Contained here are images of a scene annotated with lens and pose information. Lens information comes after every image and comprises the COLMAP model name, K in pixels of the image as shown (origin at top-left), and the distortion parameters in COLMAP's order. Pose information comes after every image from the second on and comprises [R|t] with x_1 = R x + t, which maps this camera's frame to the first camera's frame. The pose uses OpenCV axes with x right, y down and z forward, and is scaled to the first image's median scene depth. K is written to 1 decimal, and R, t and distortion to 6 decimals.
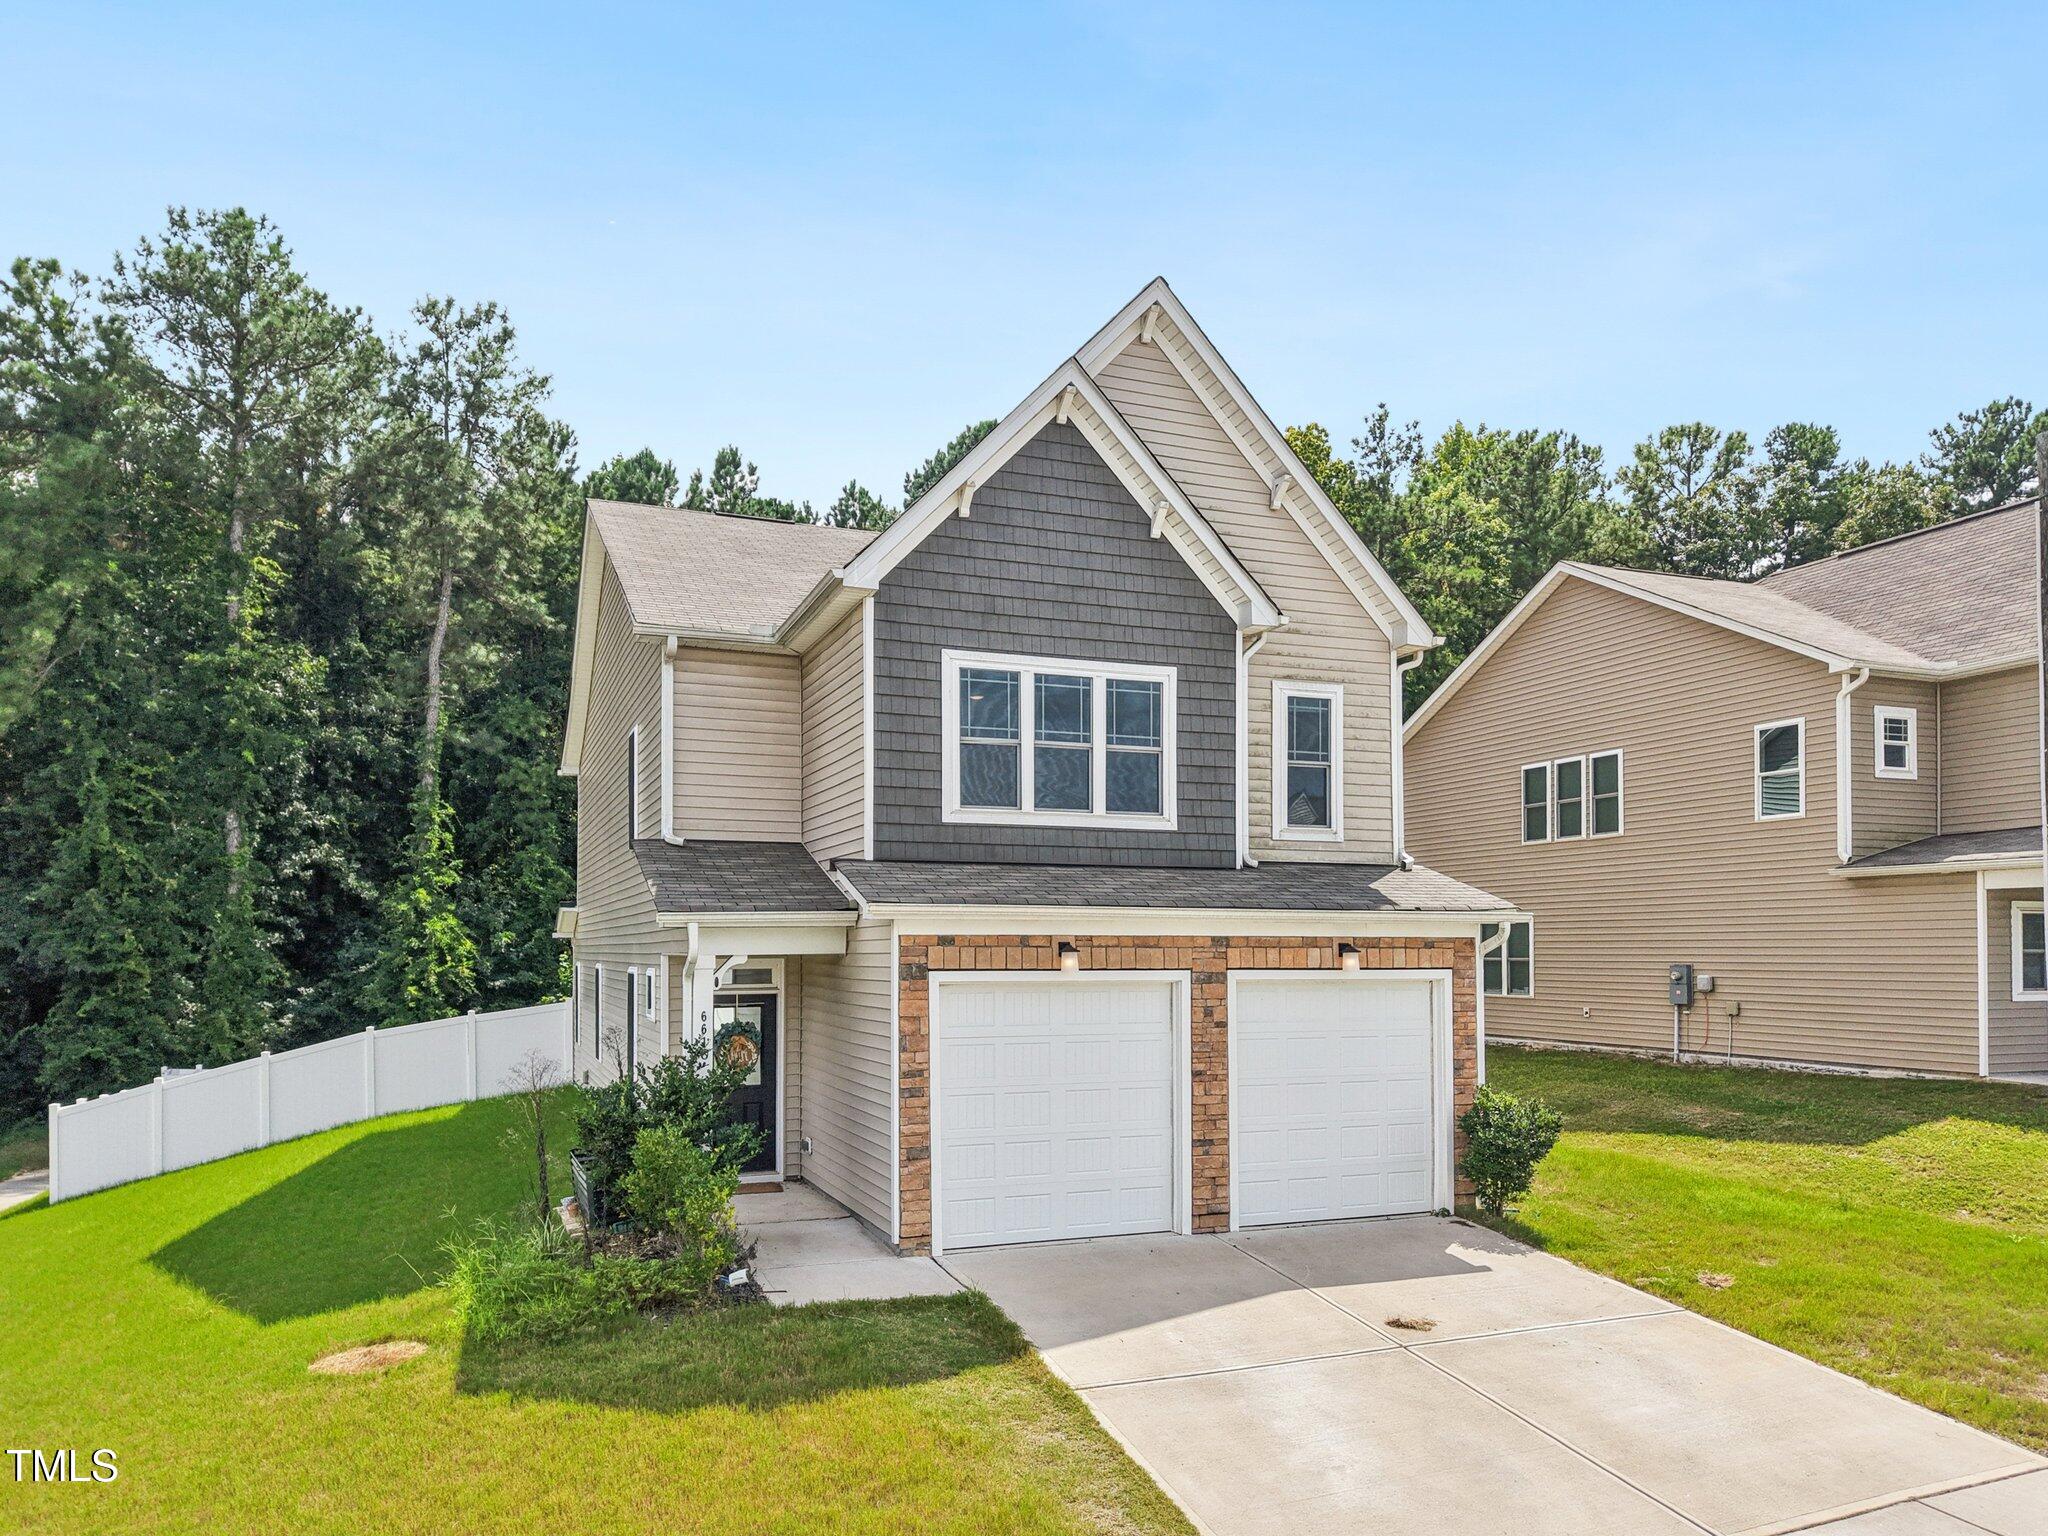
lens RADIAL K [[1437.8, 0, 1016.4], [0, 1437.8, 920.7], [0, 0, 1]] dist [-0.001750, 0.001389]
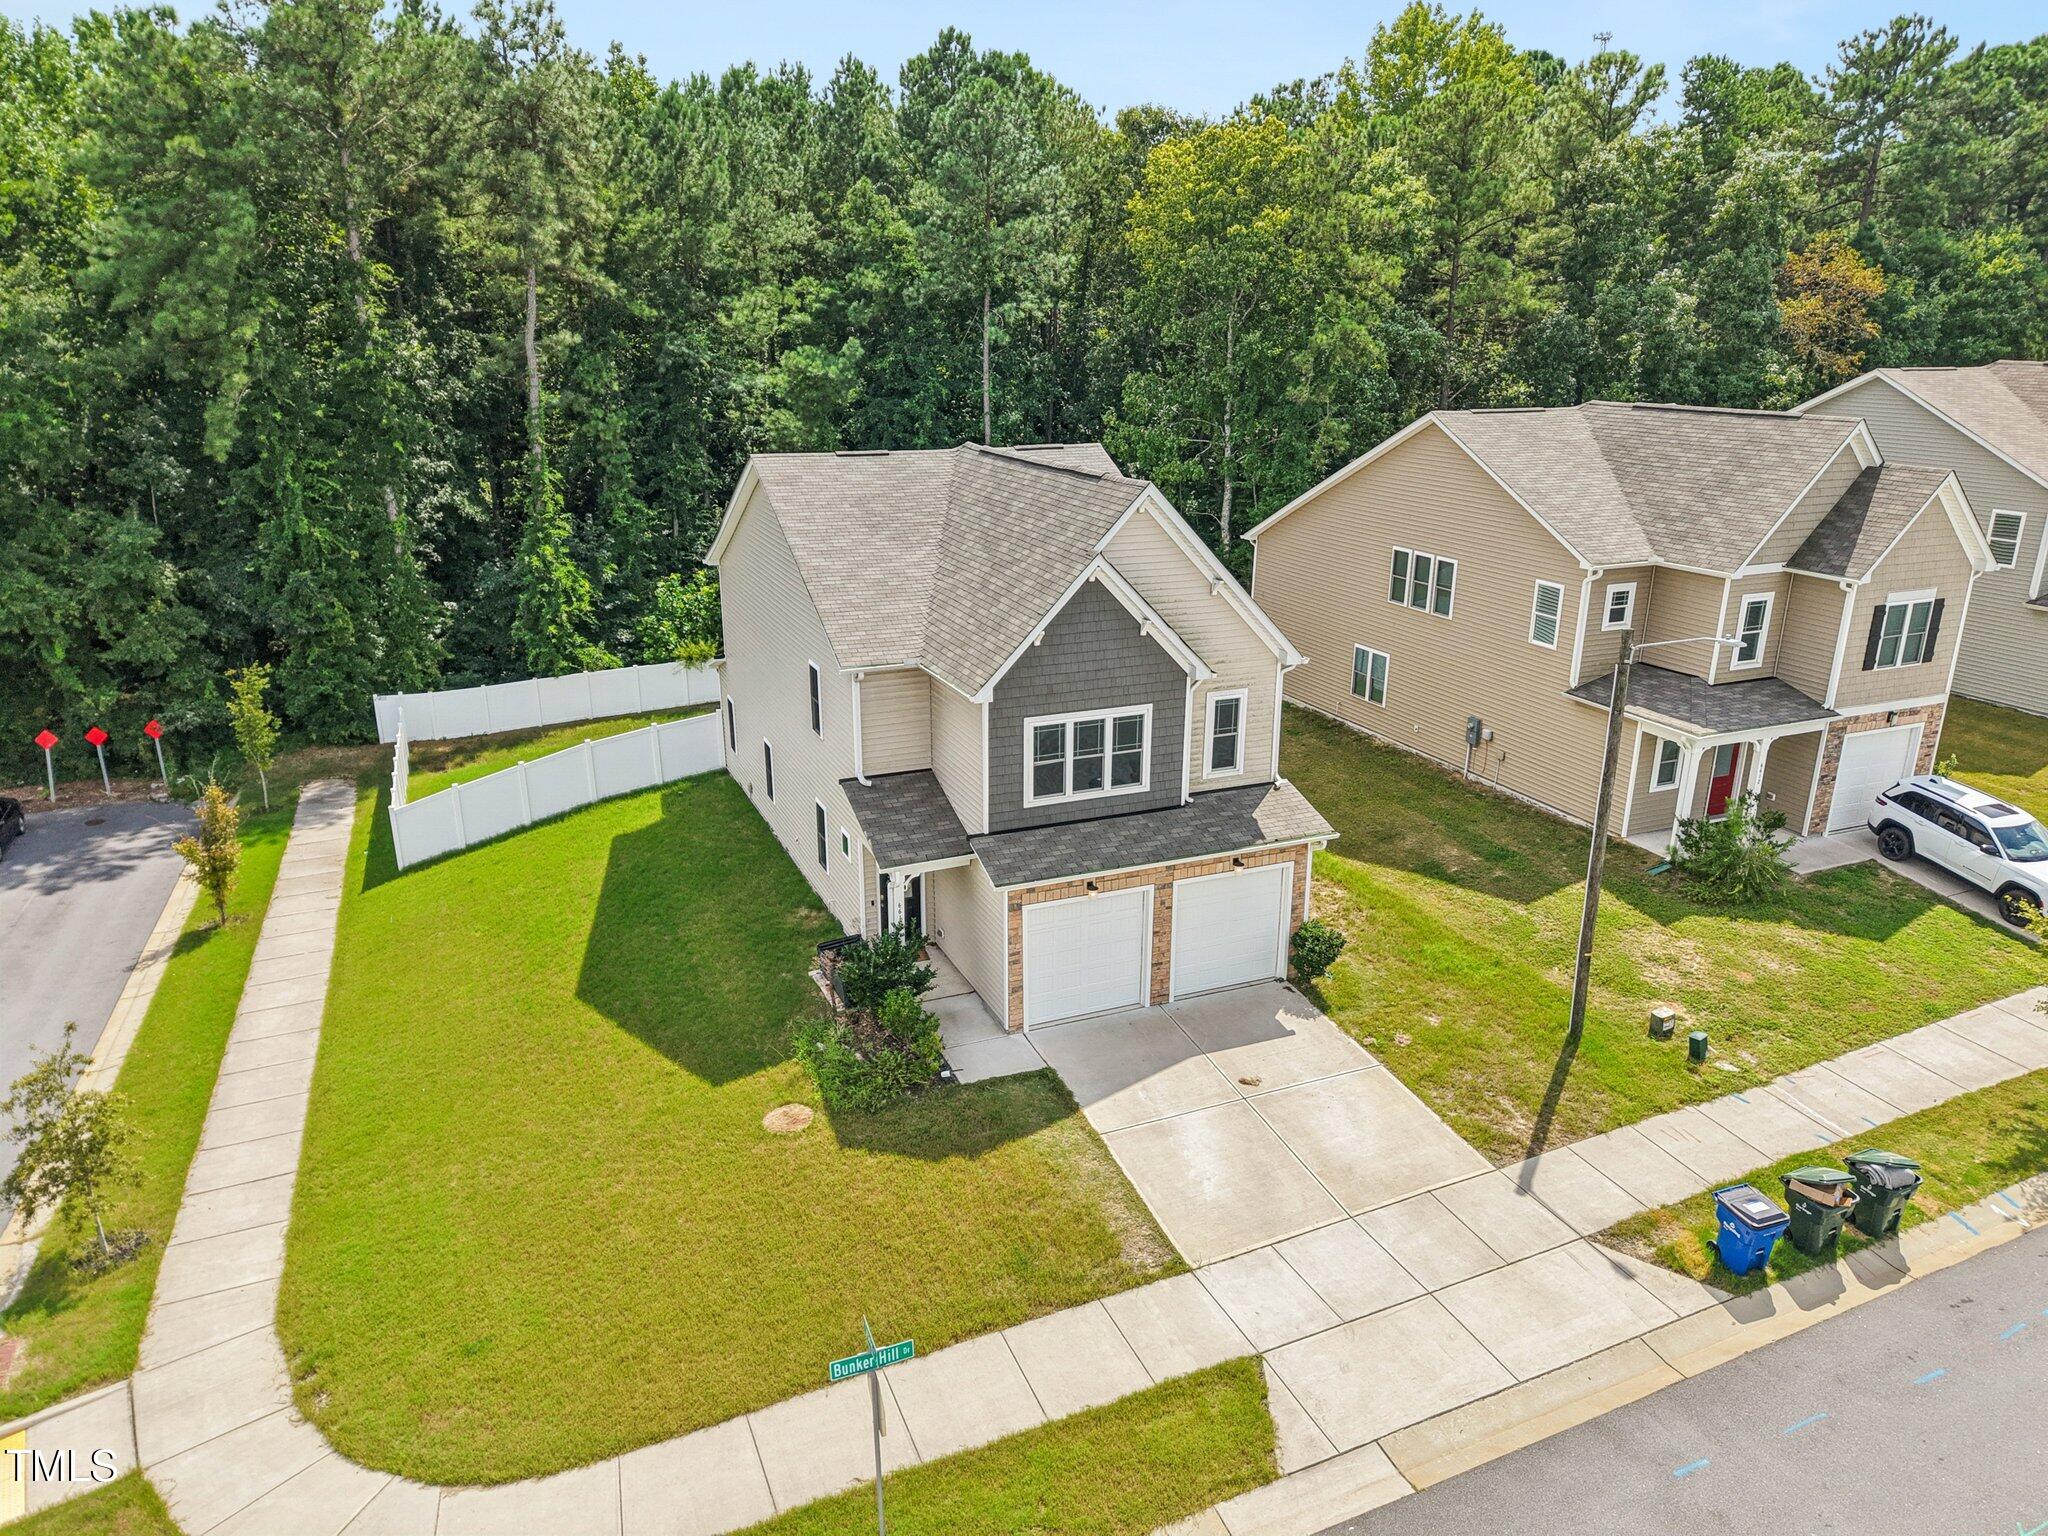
lens RADIAL K [[1373.9, 0, 1016.5], [0, 1373.9, 771.5], [0, 0, 1]] dist [0.009576, -0.006913]
pose [[0.999454, -0.006532, 0.032397, -0.112714], [-0.004602, 0.943220, 0.332138, -0.667425], [-0.032728, -0.332106, 0.942674, -0.624191]]
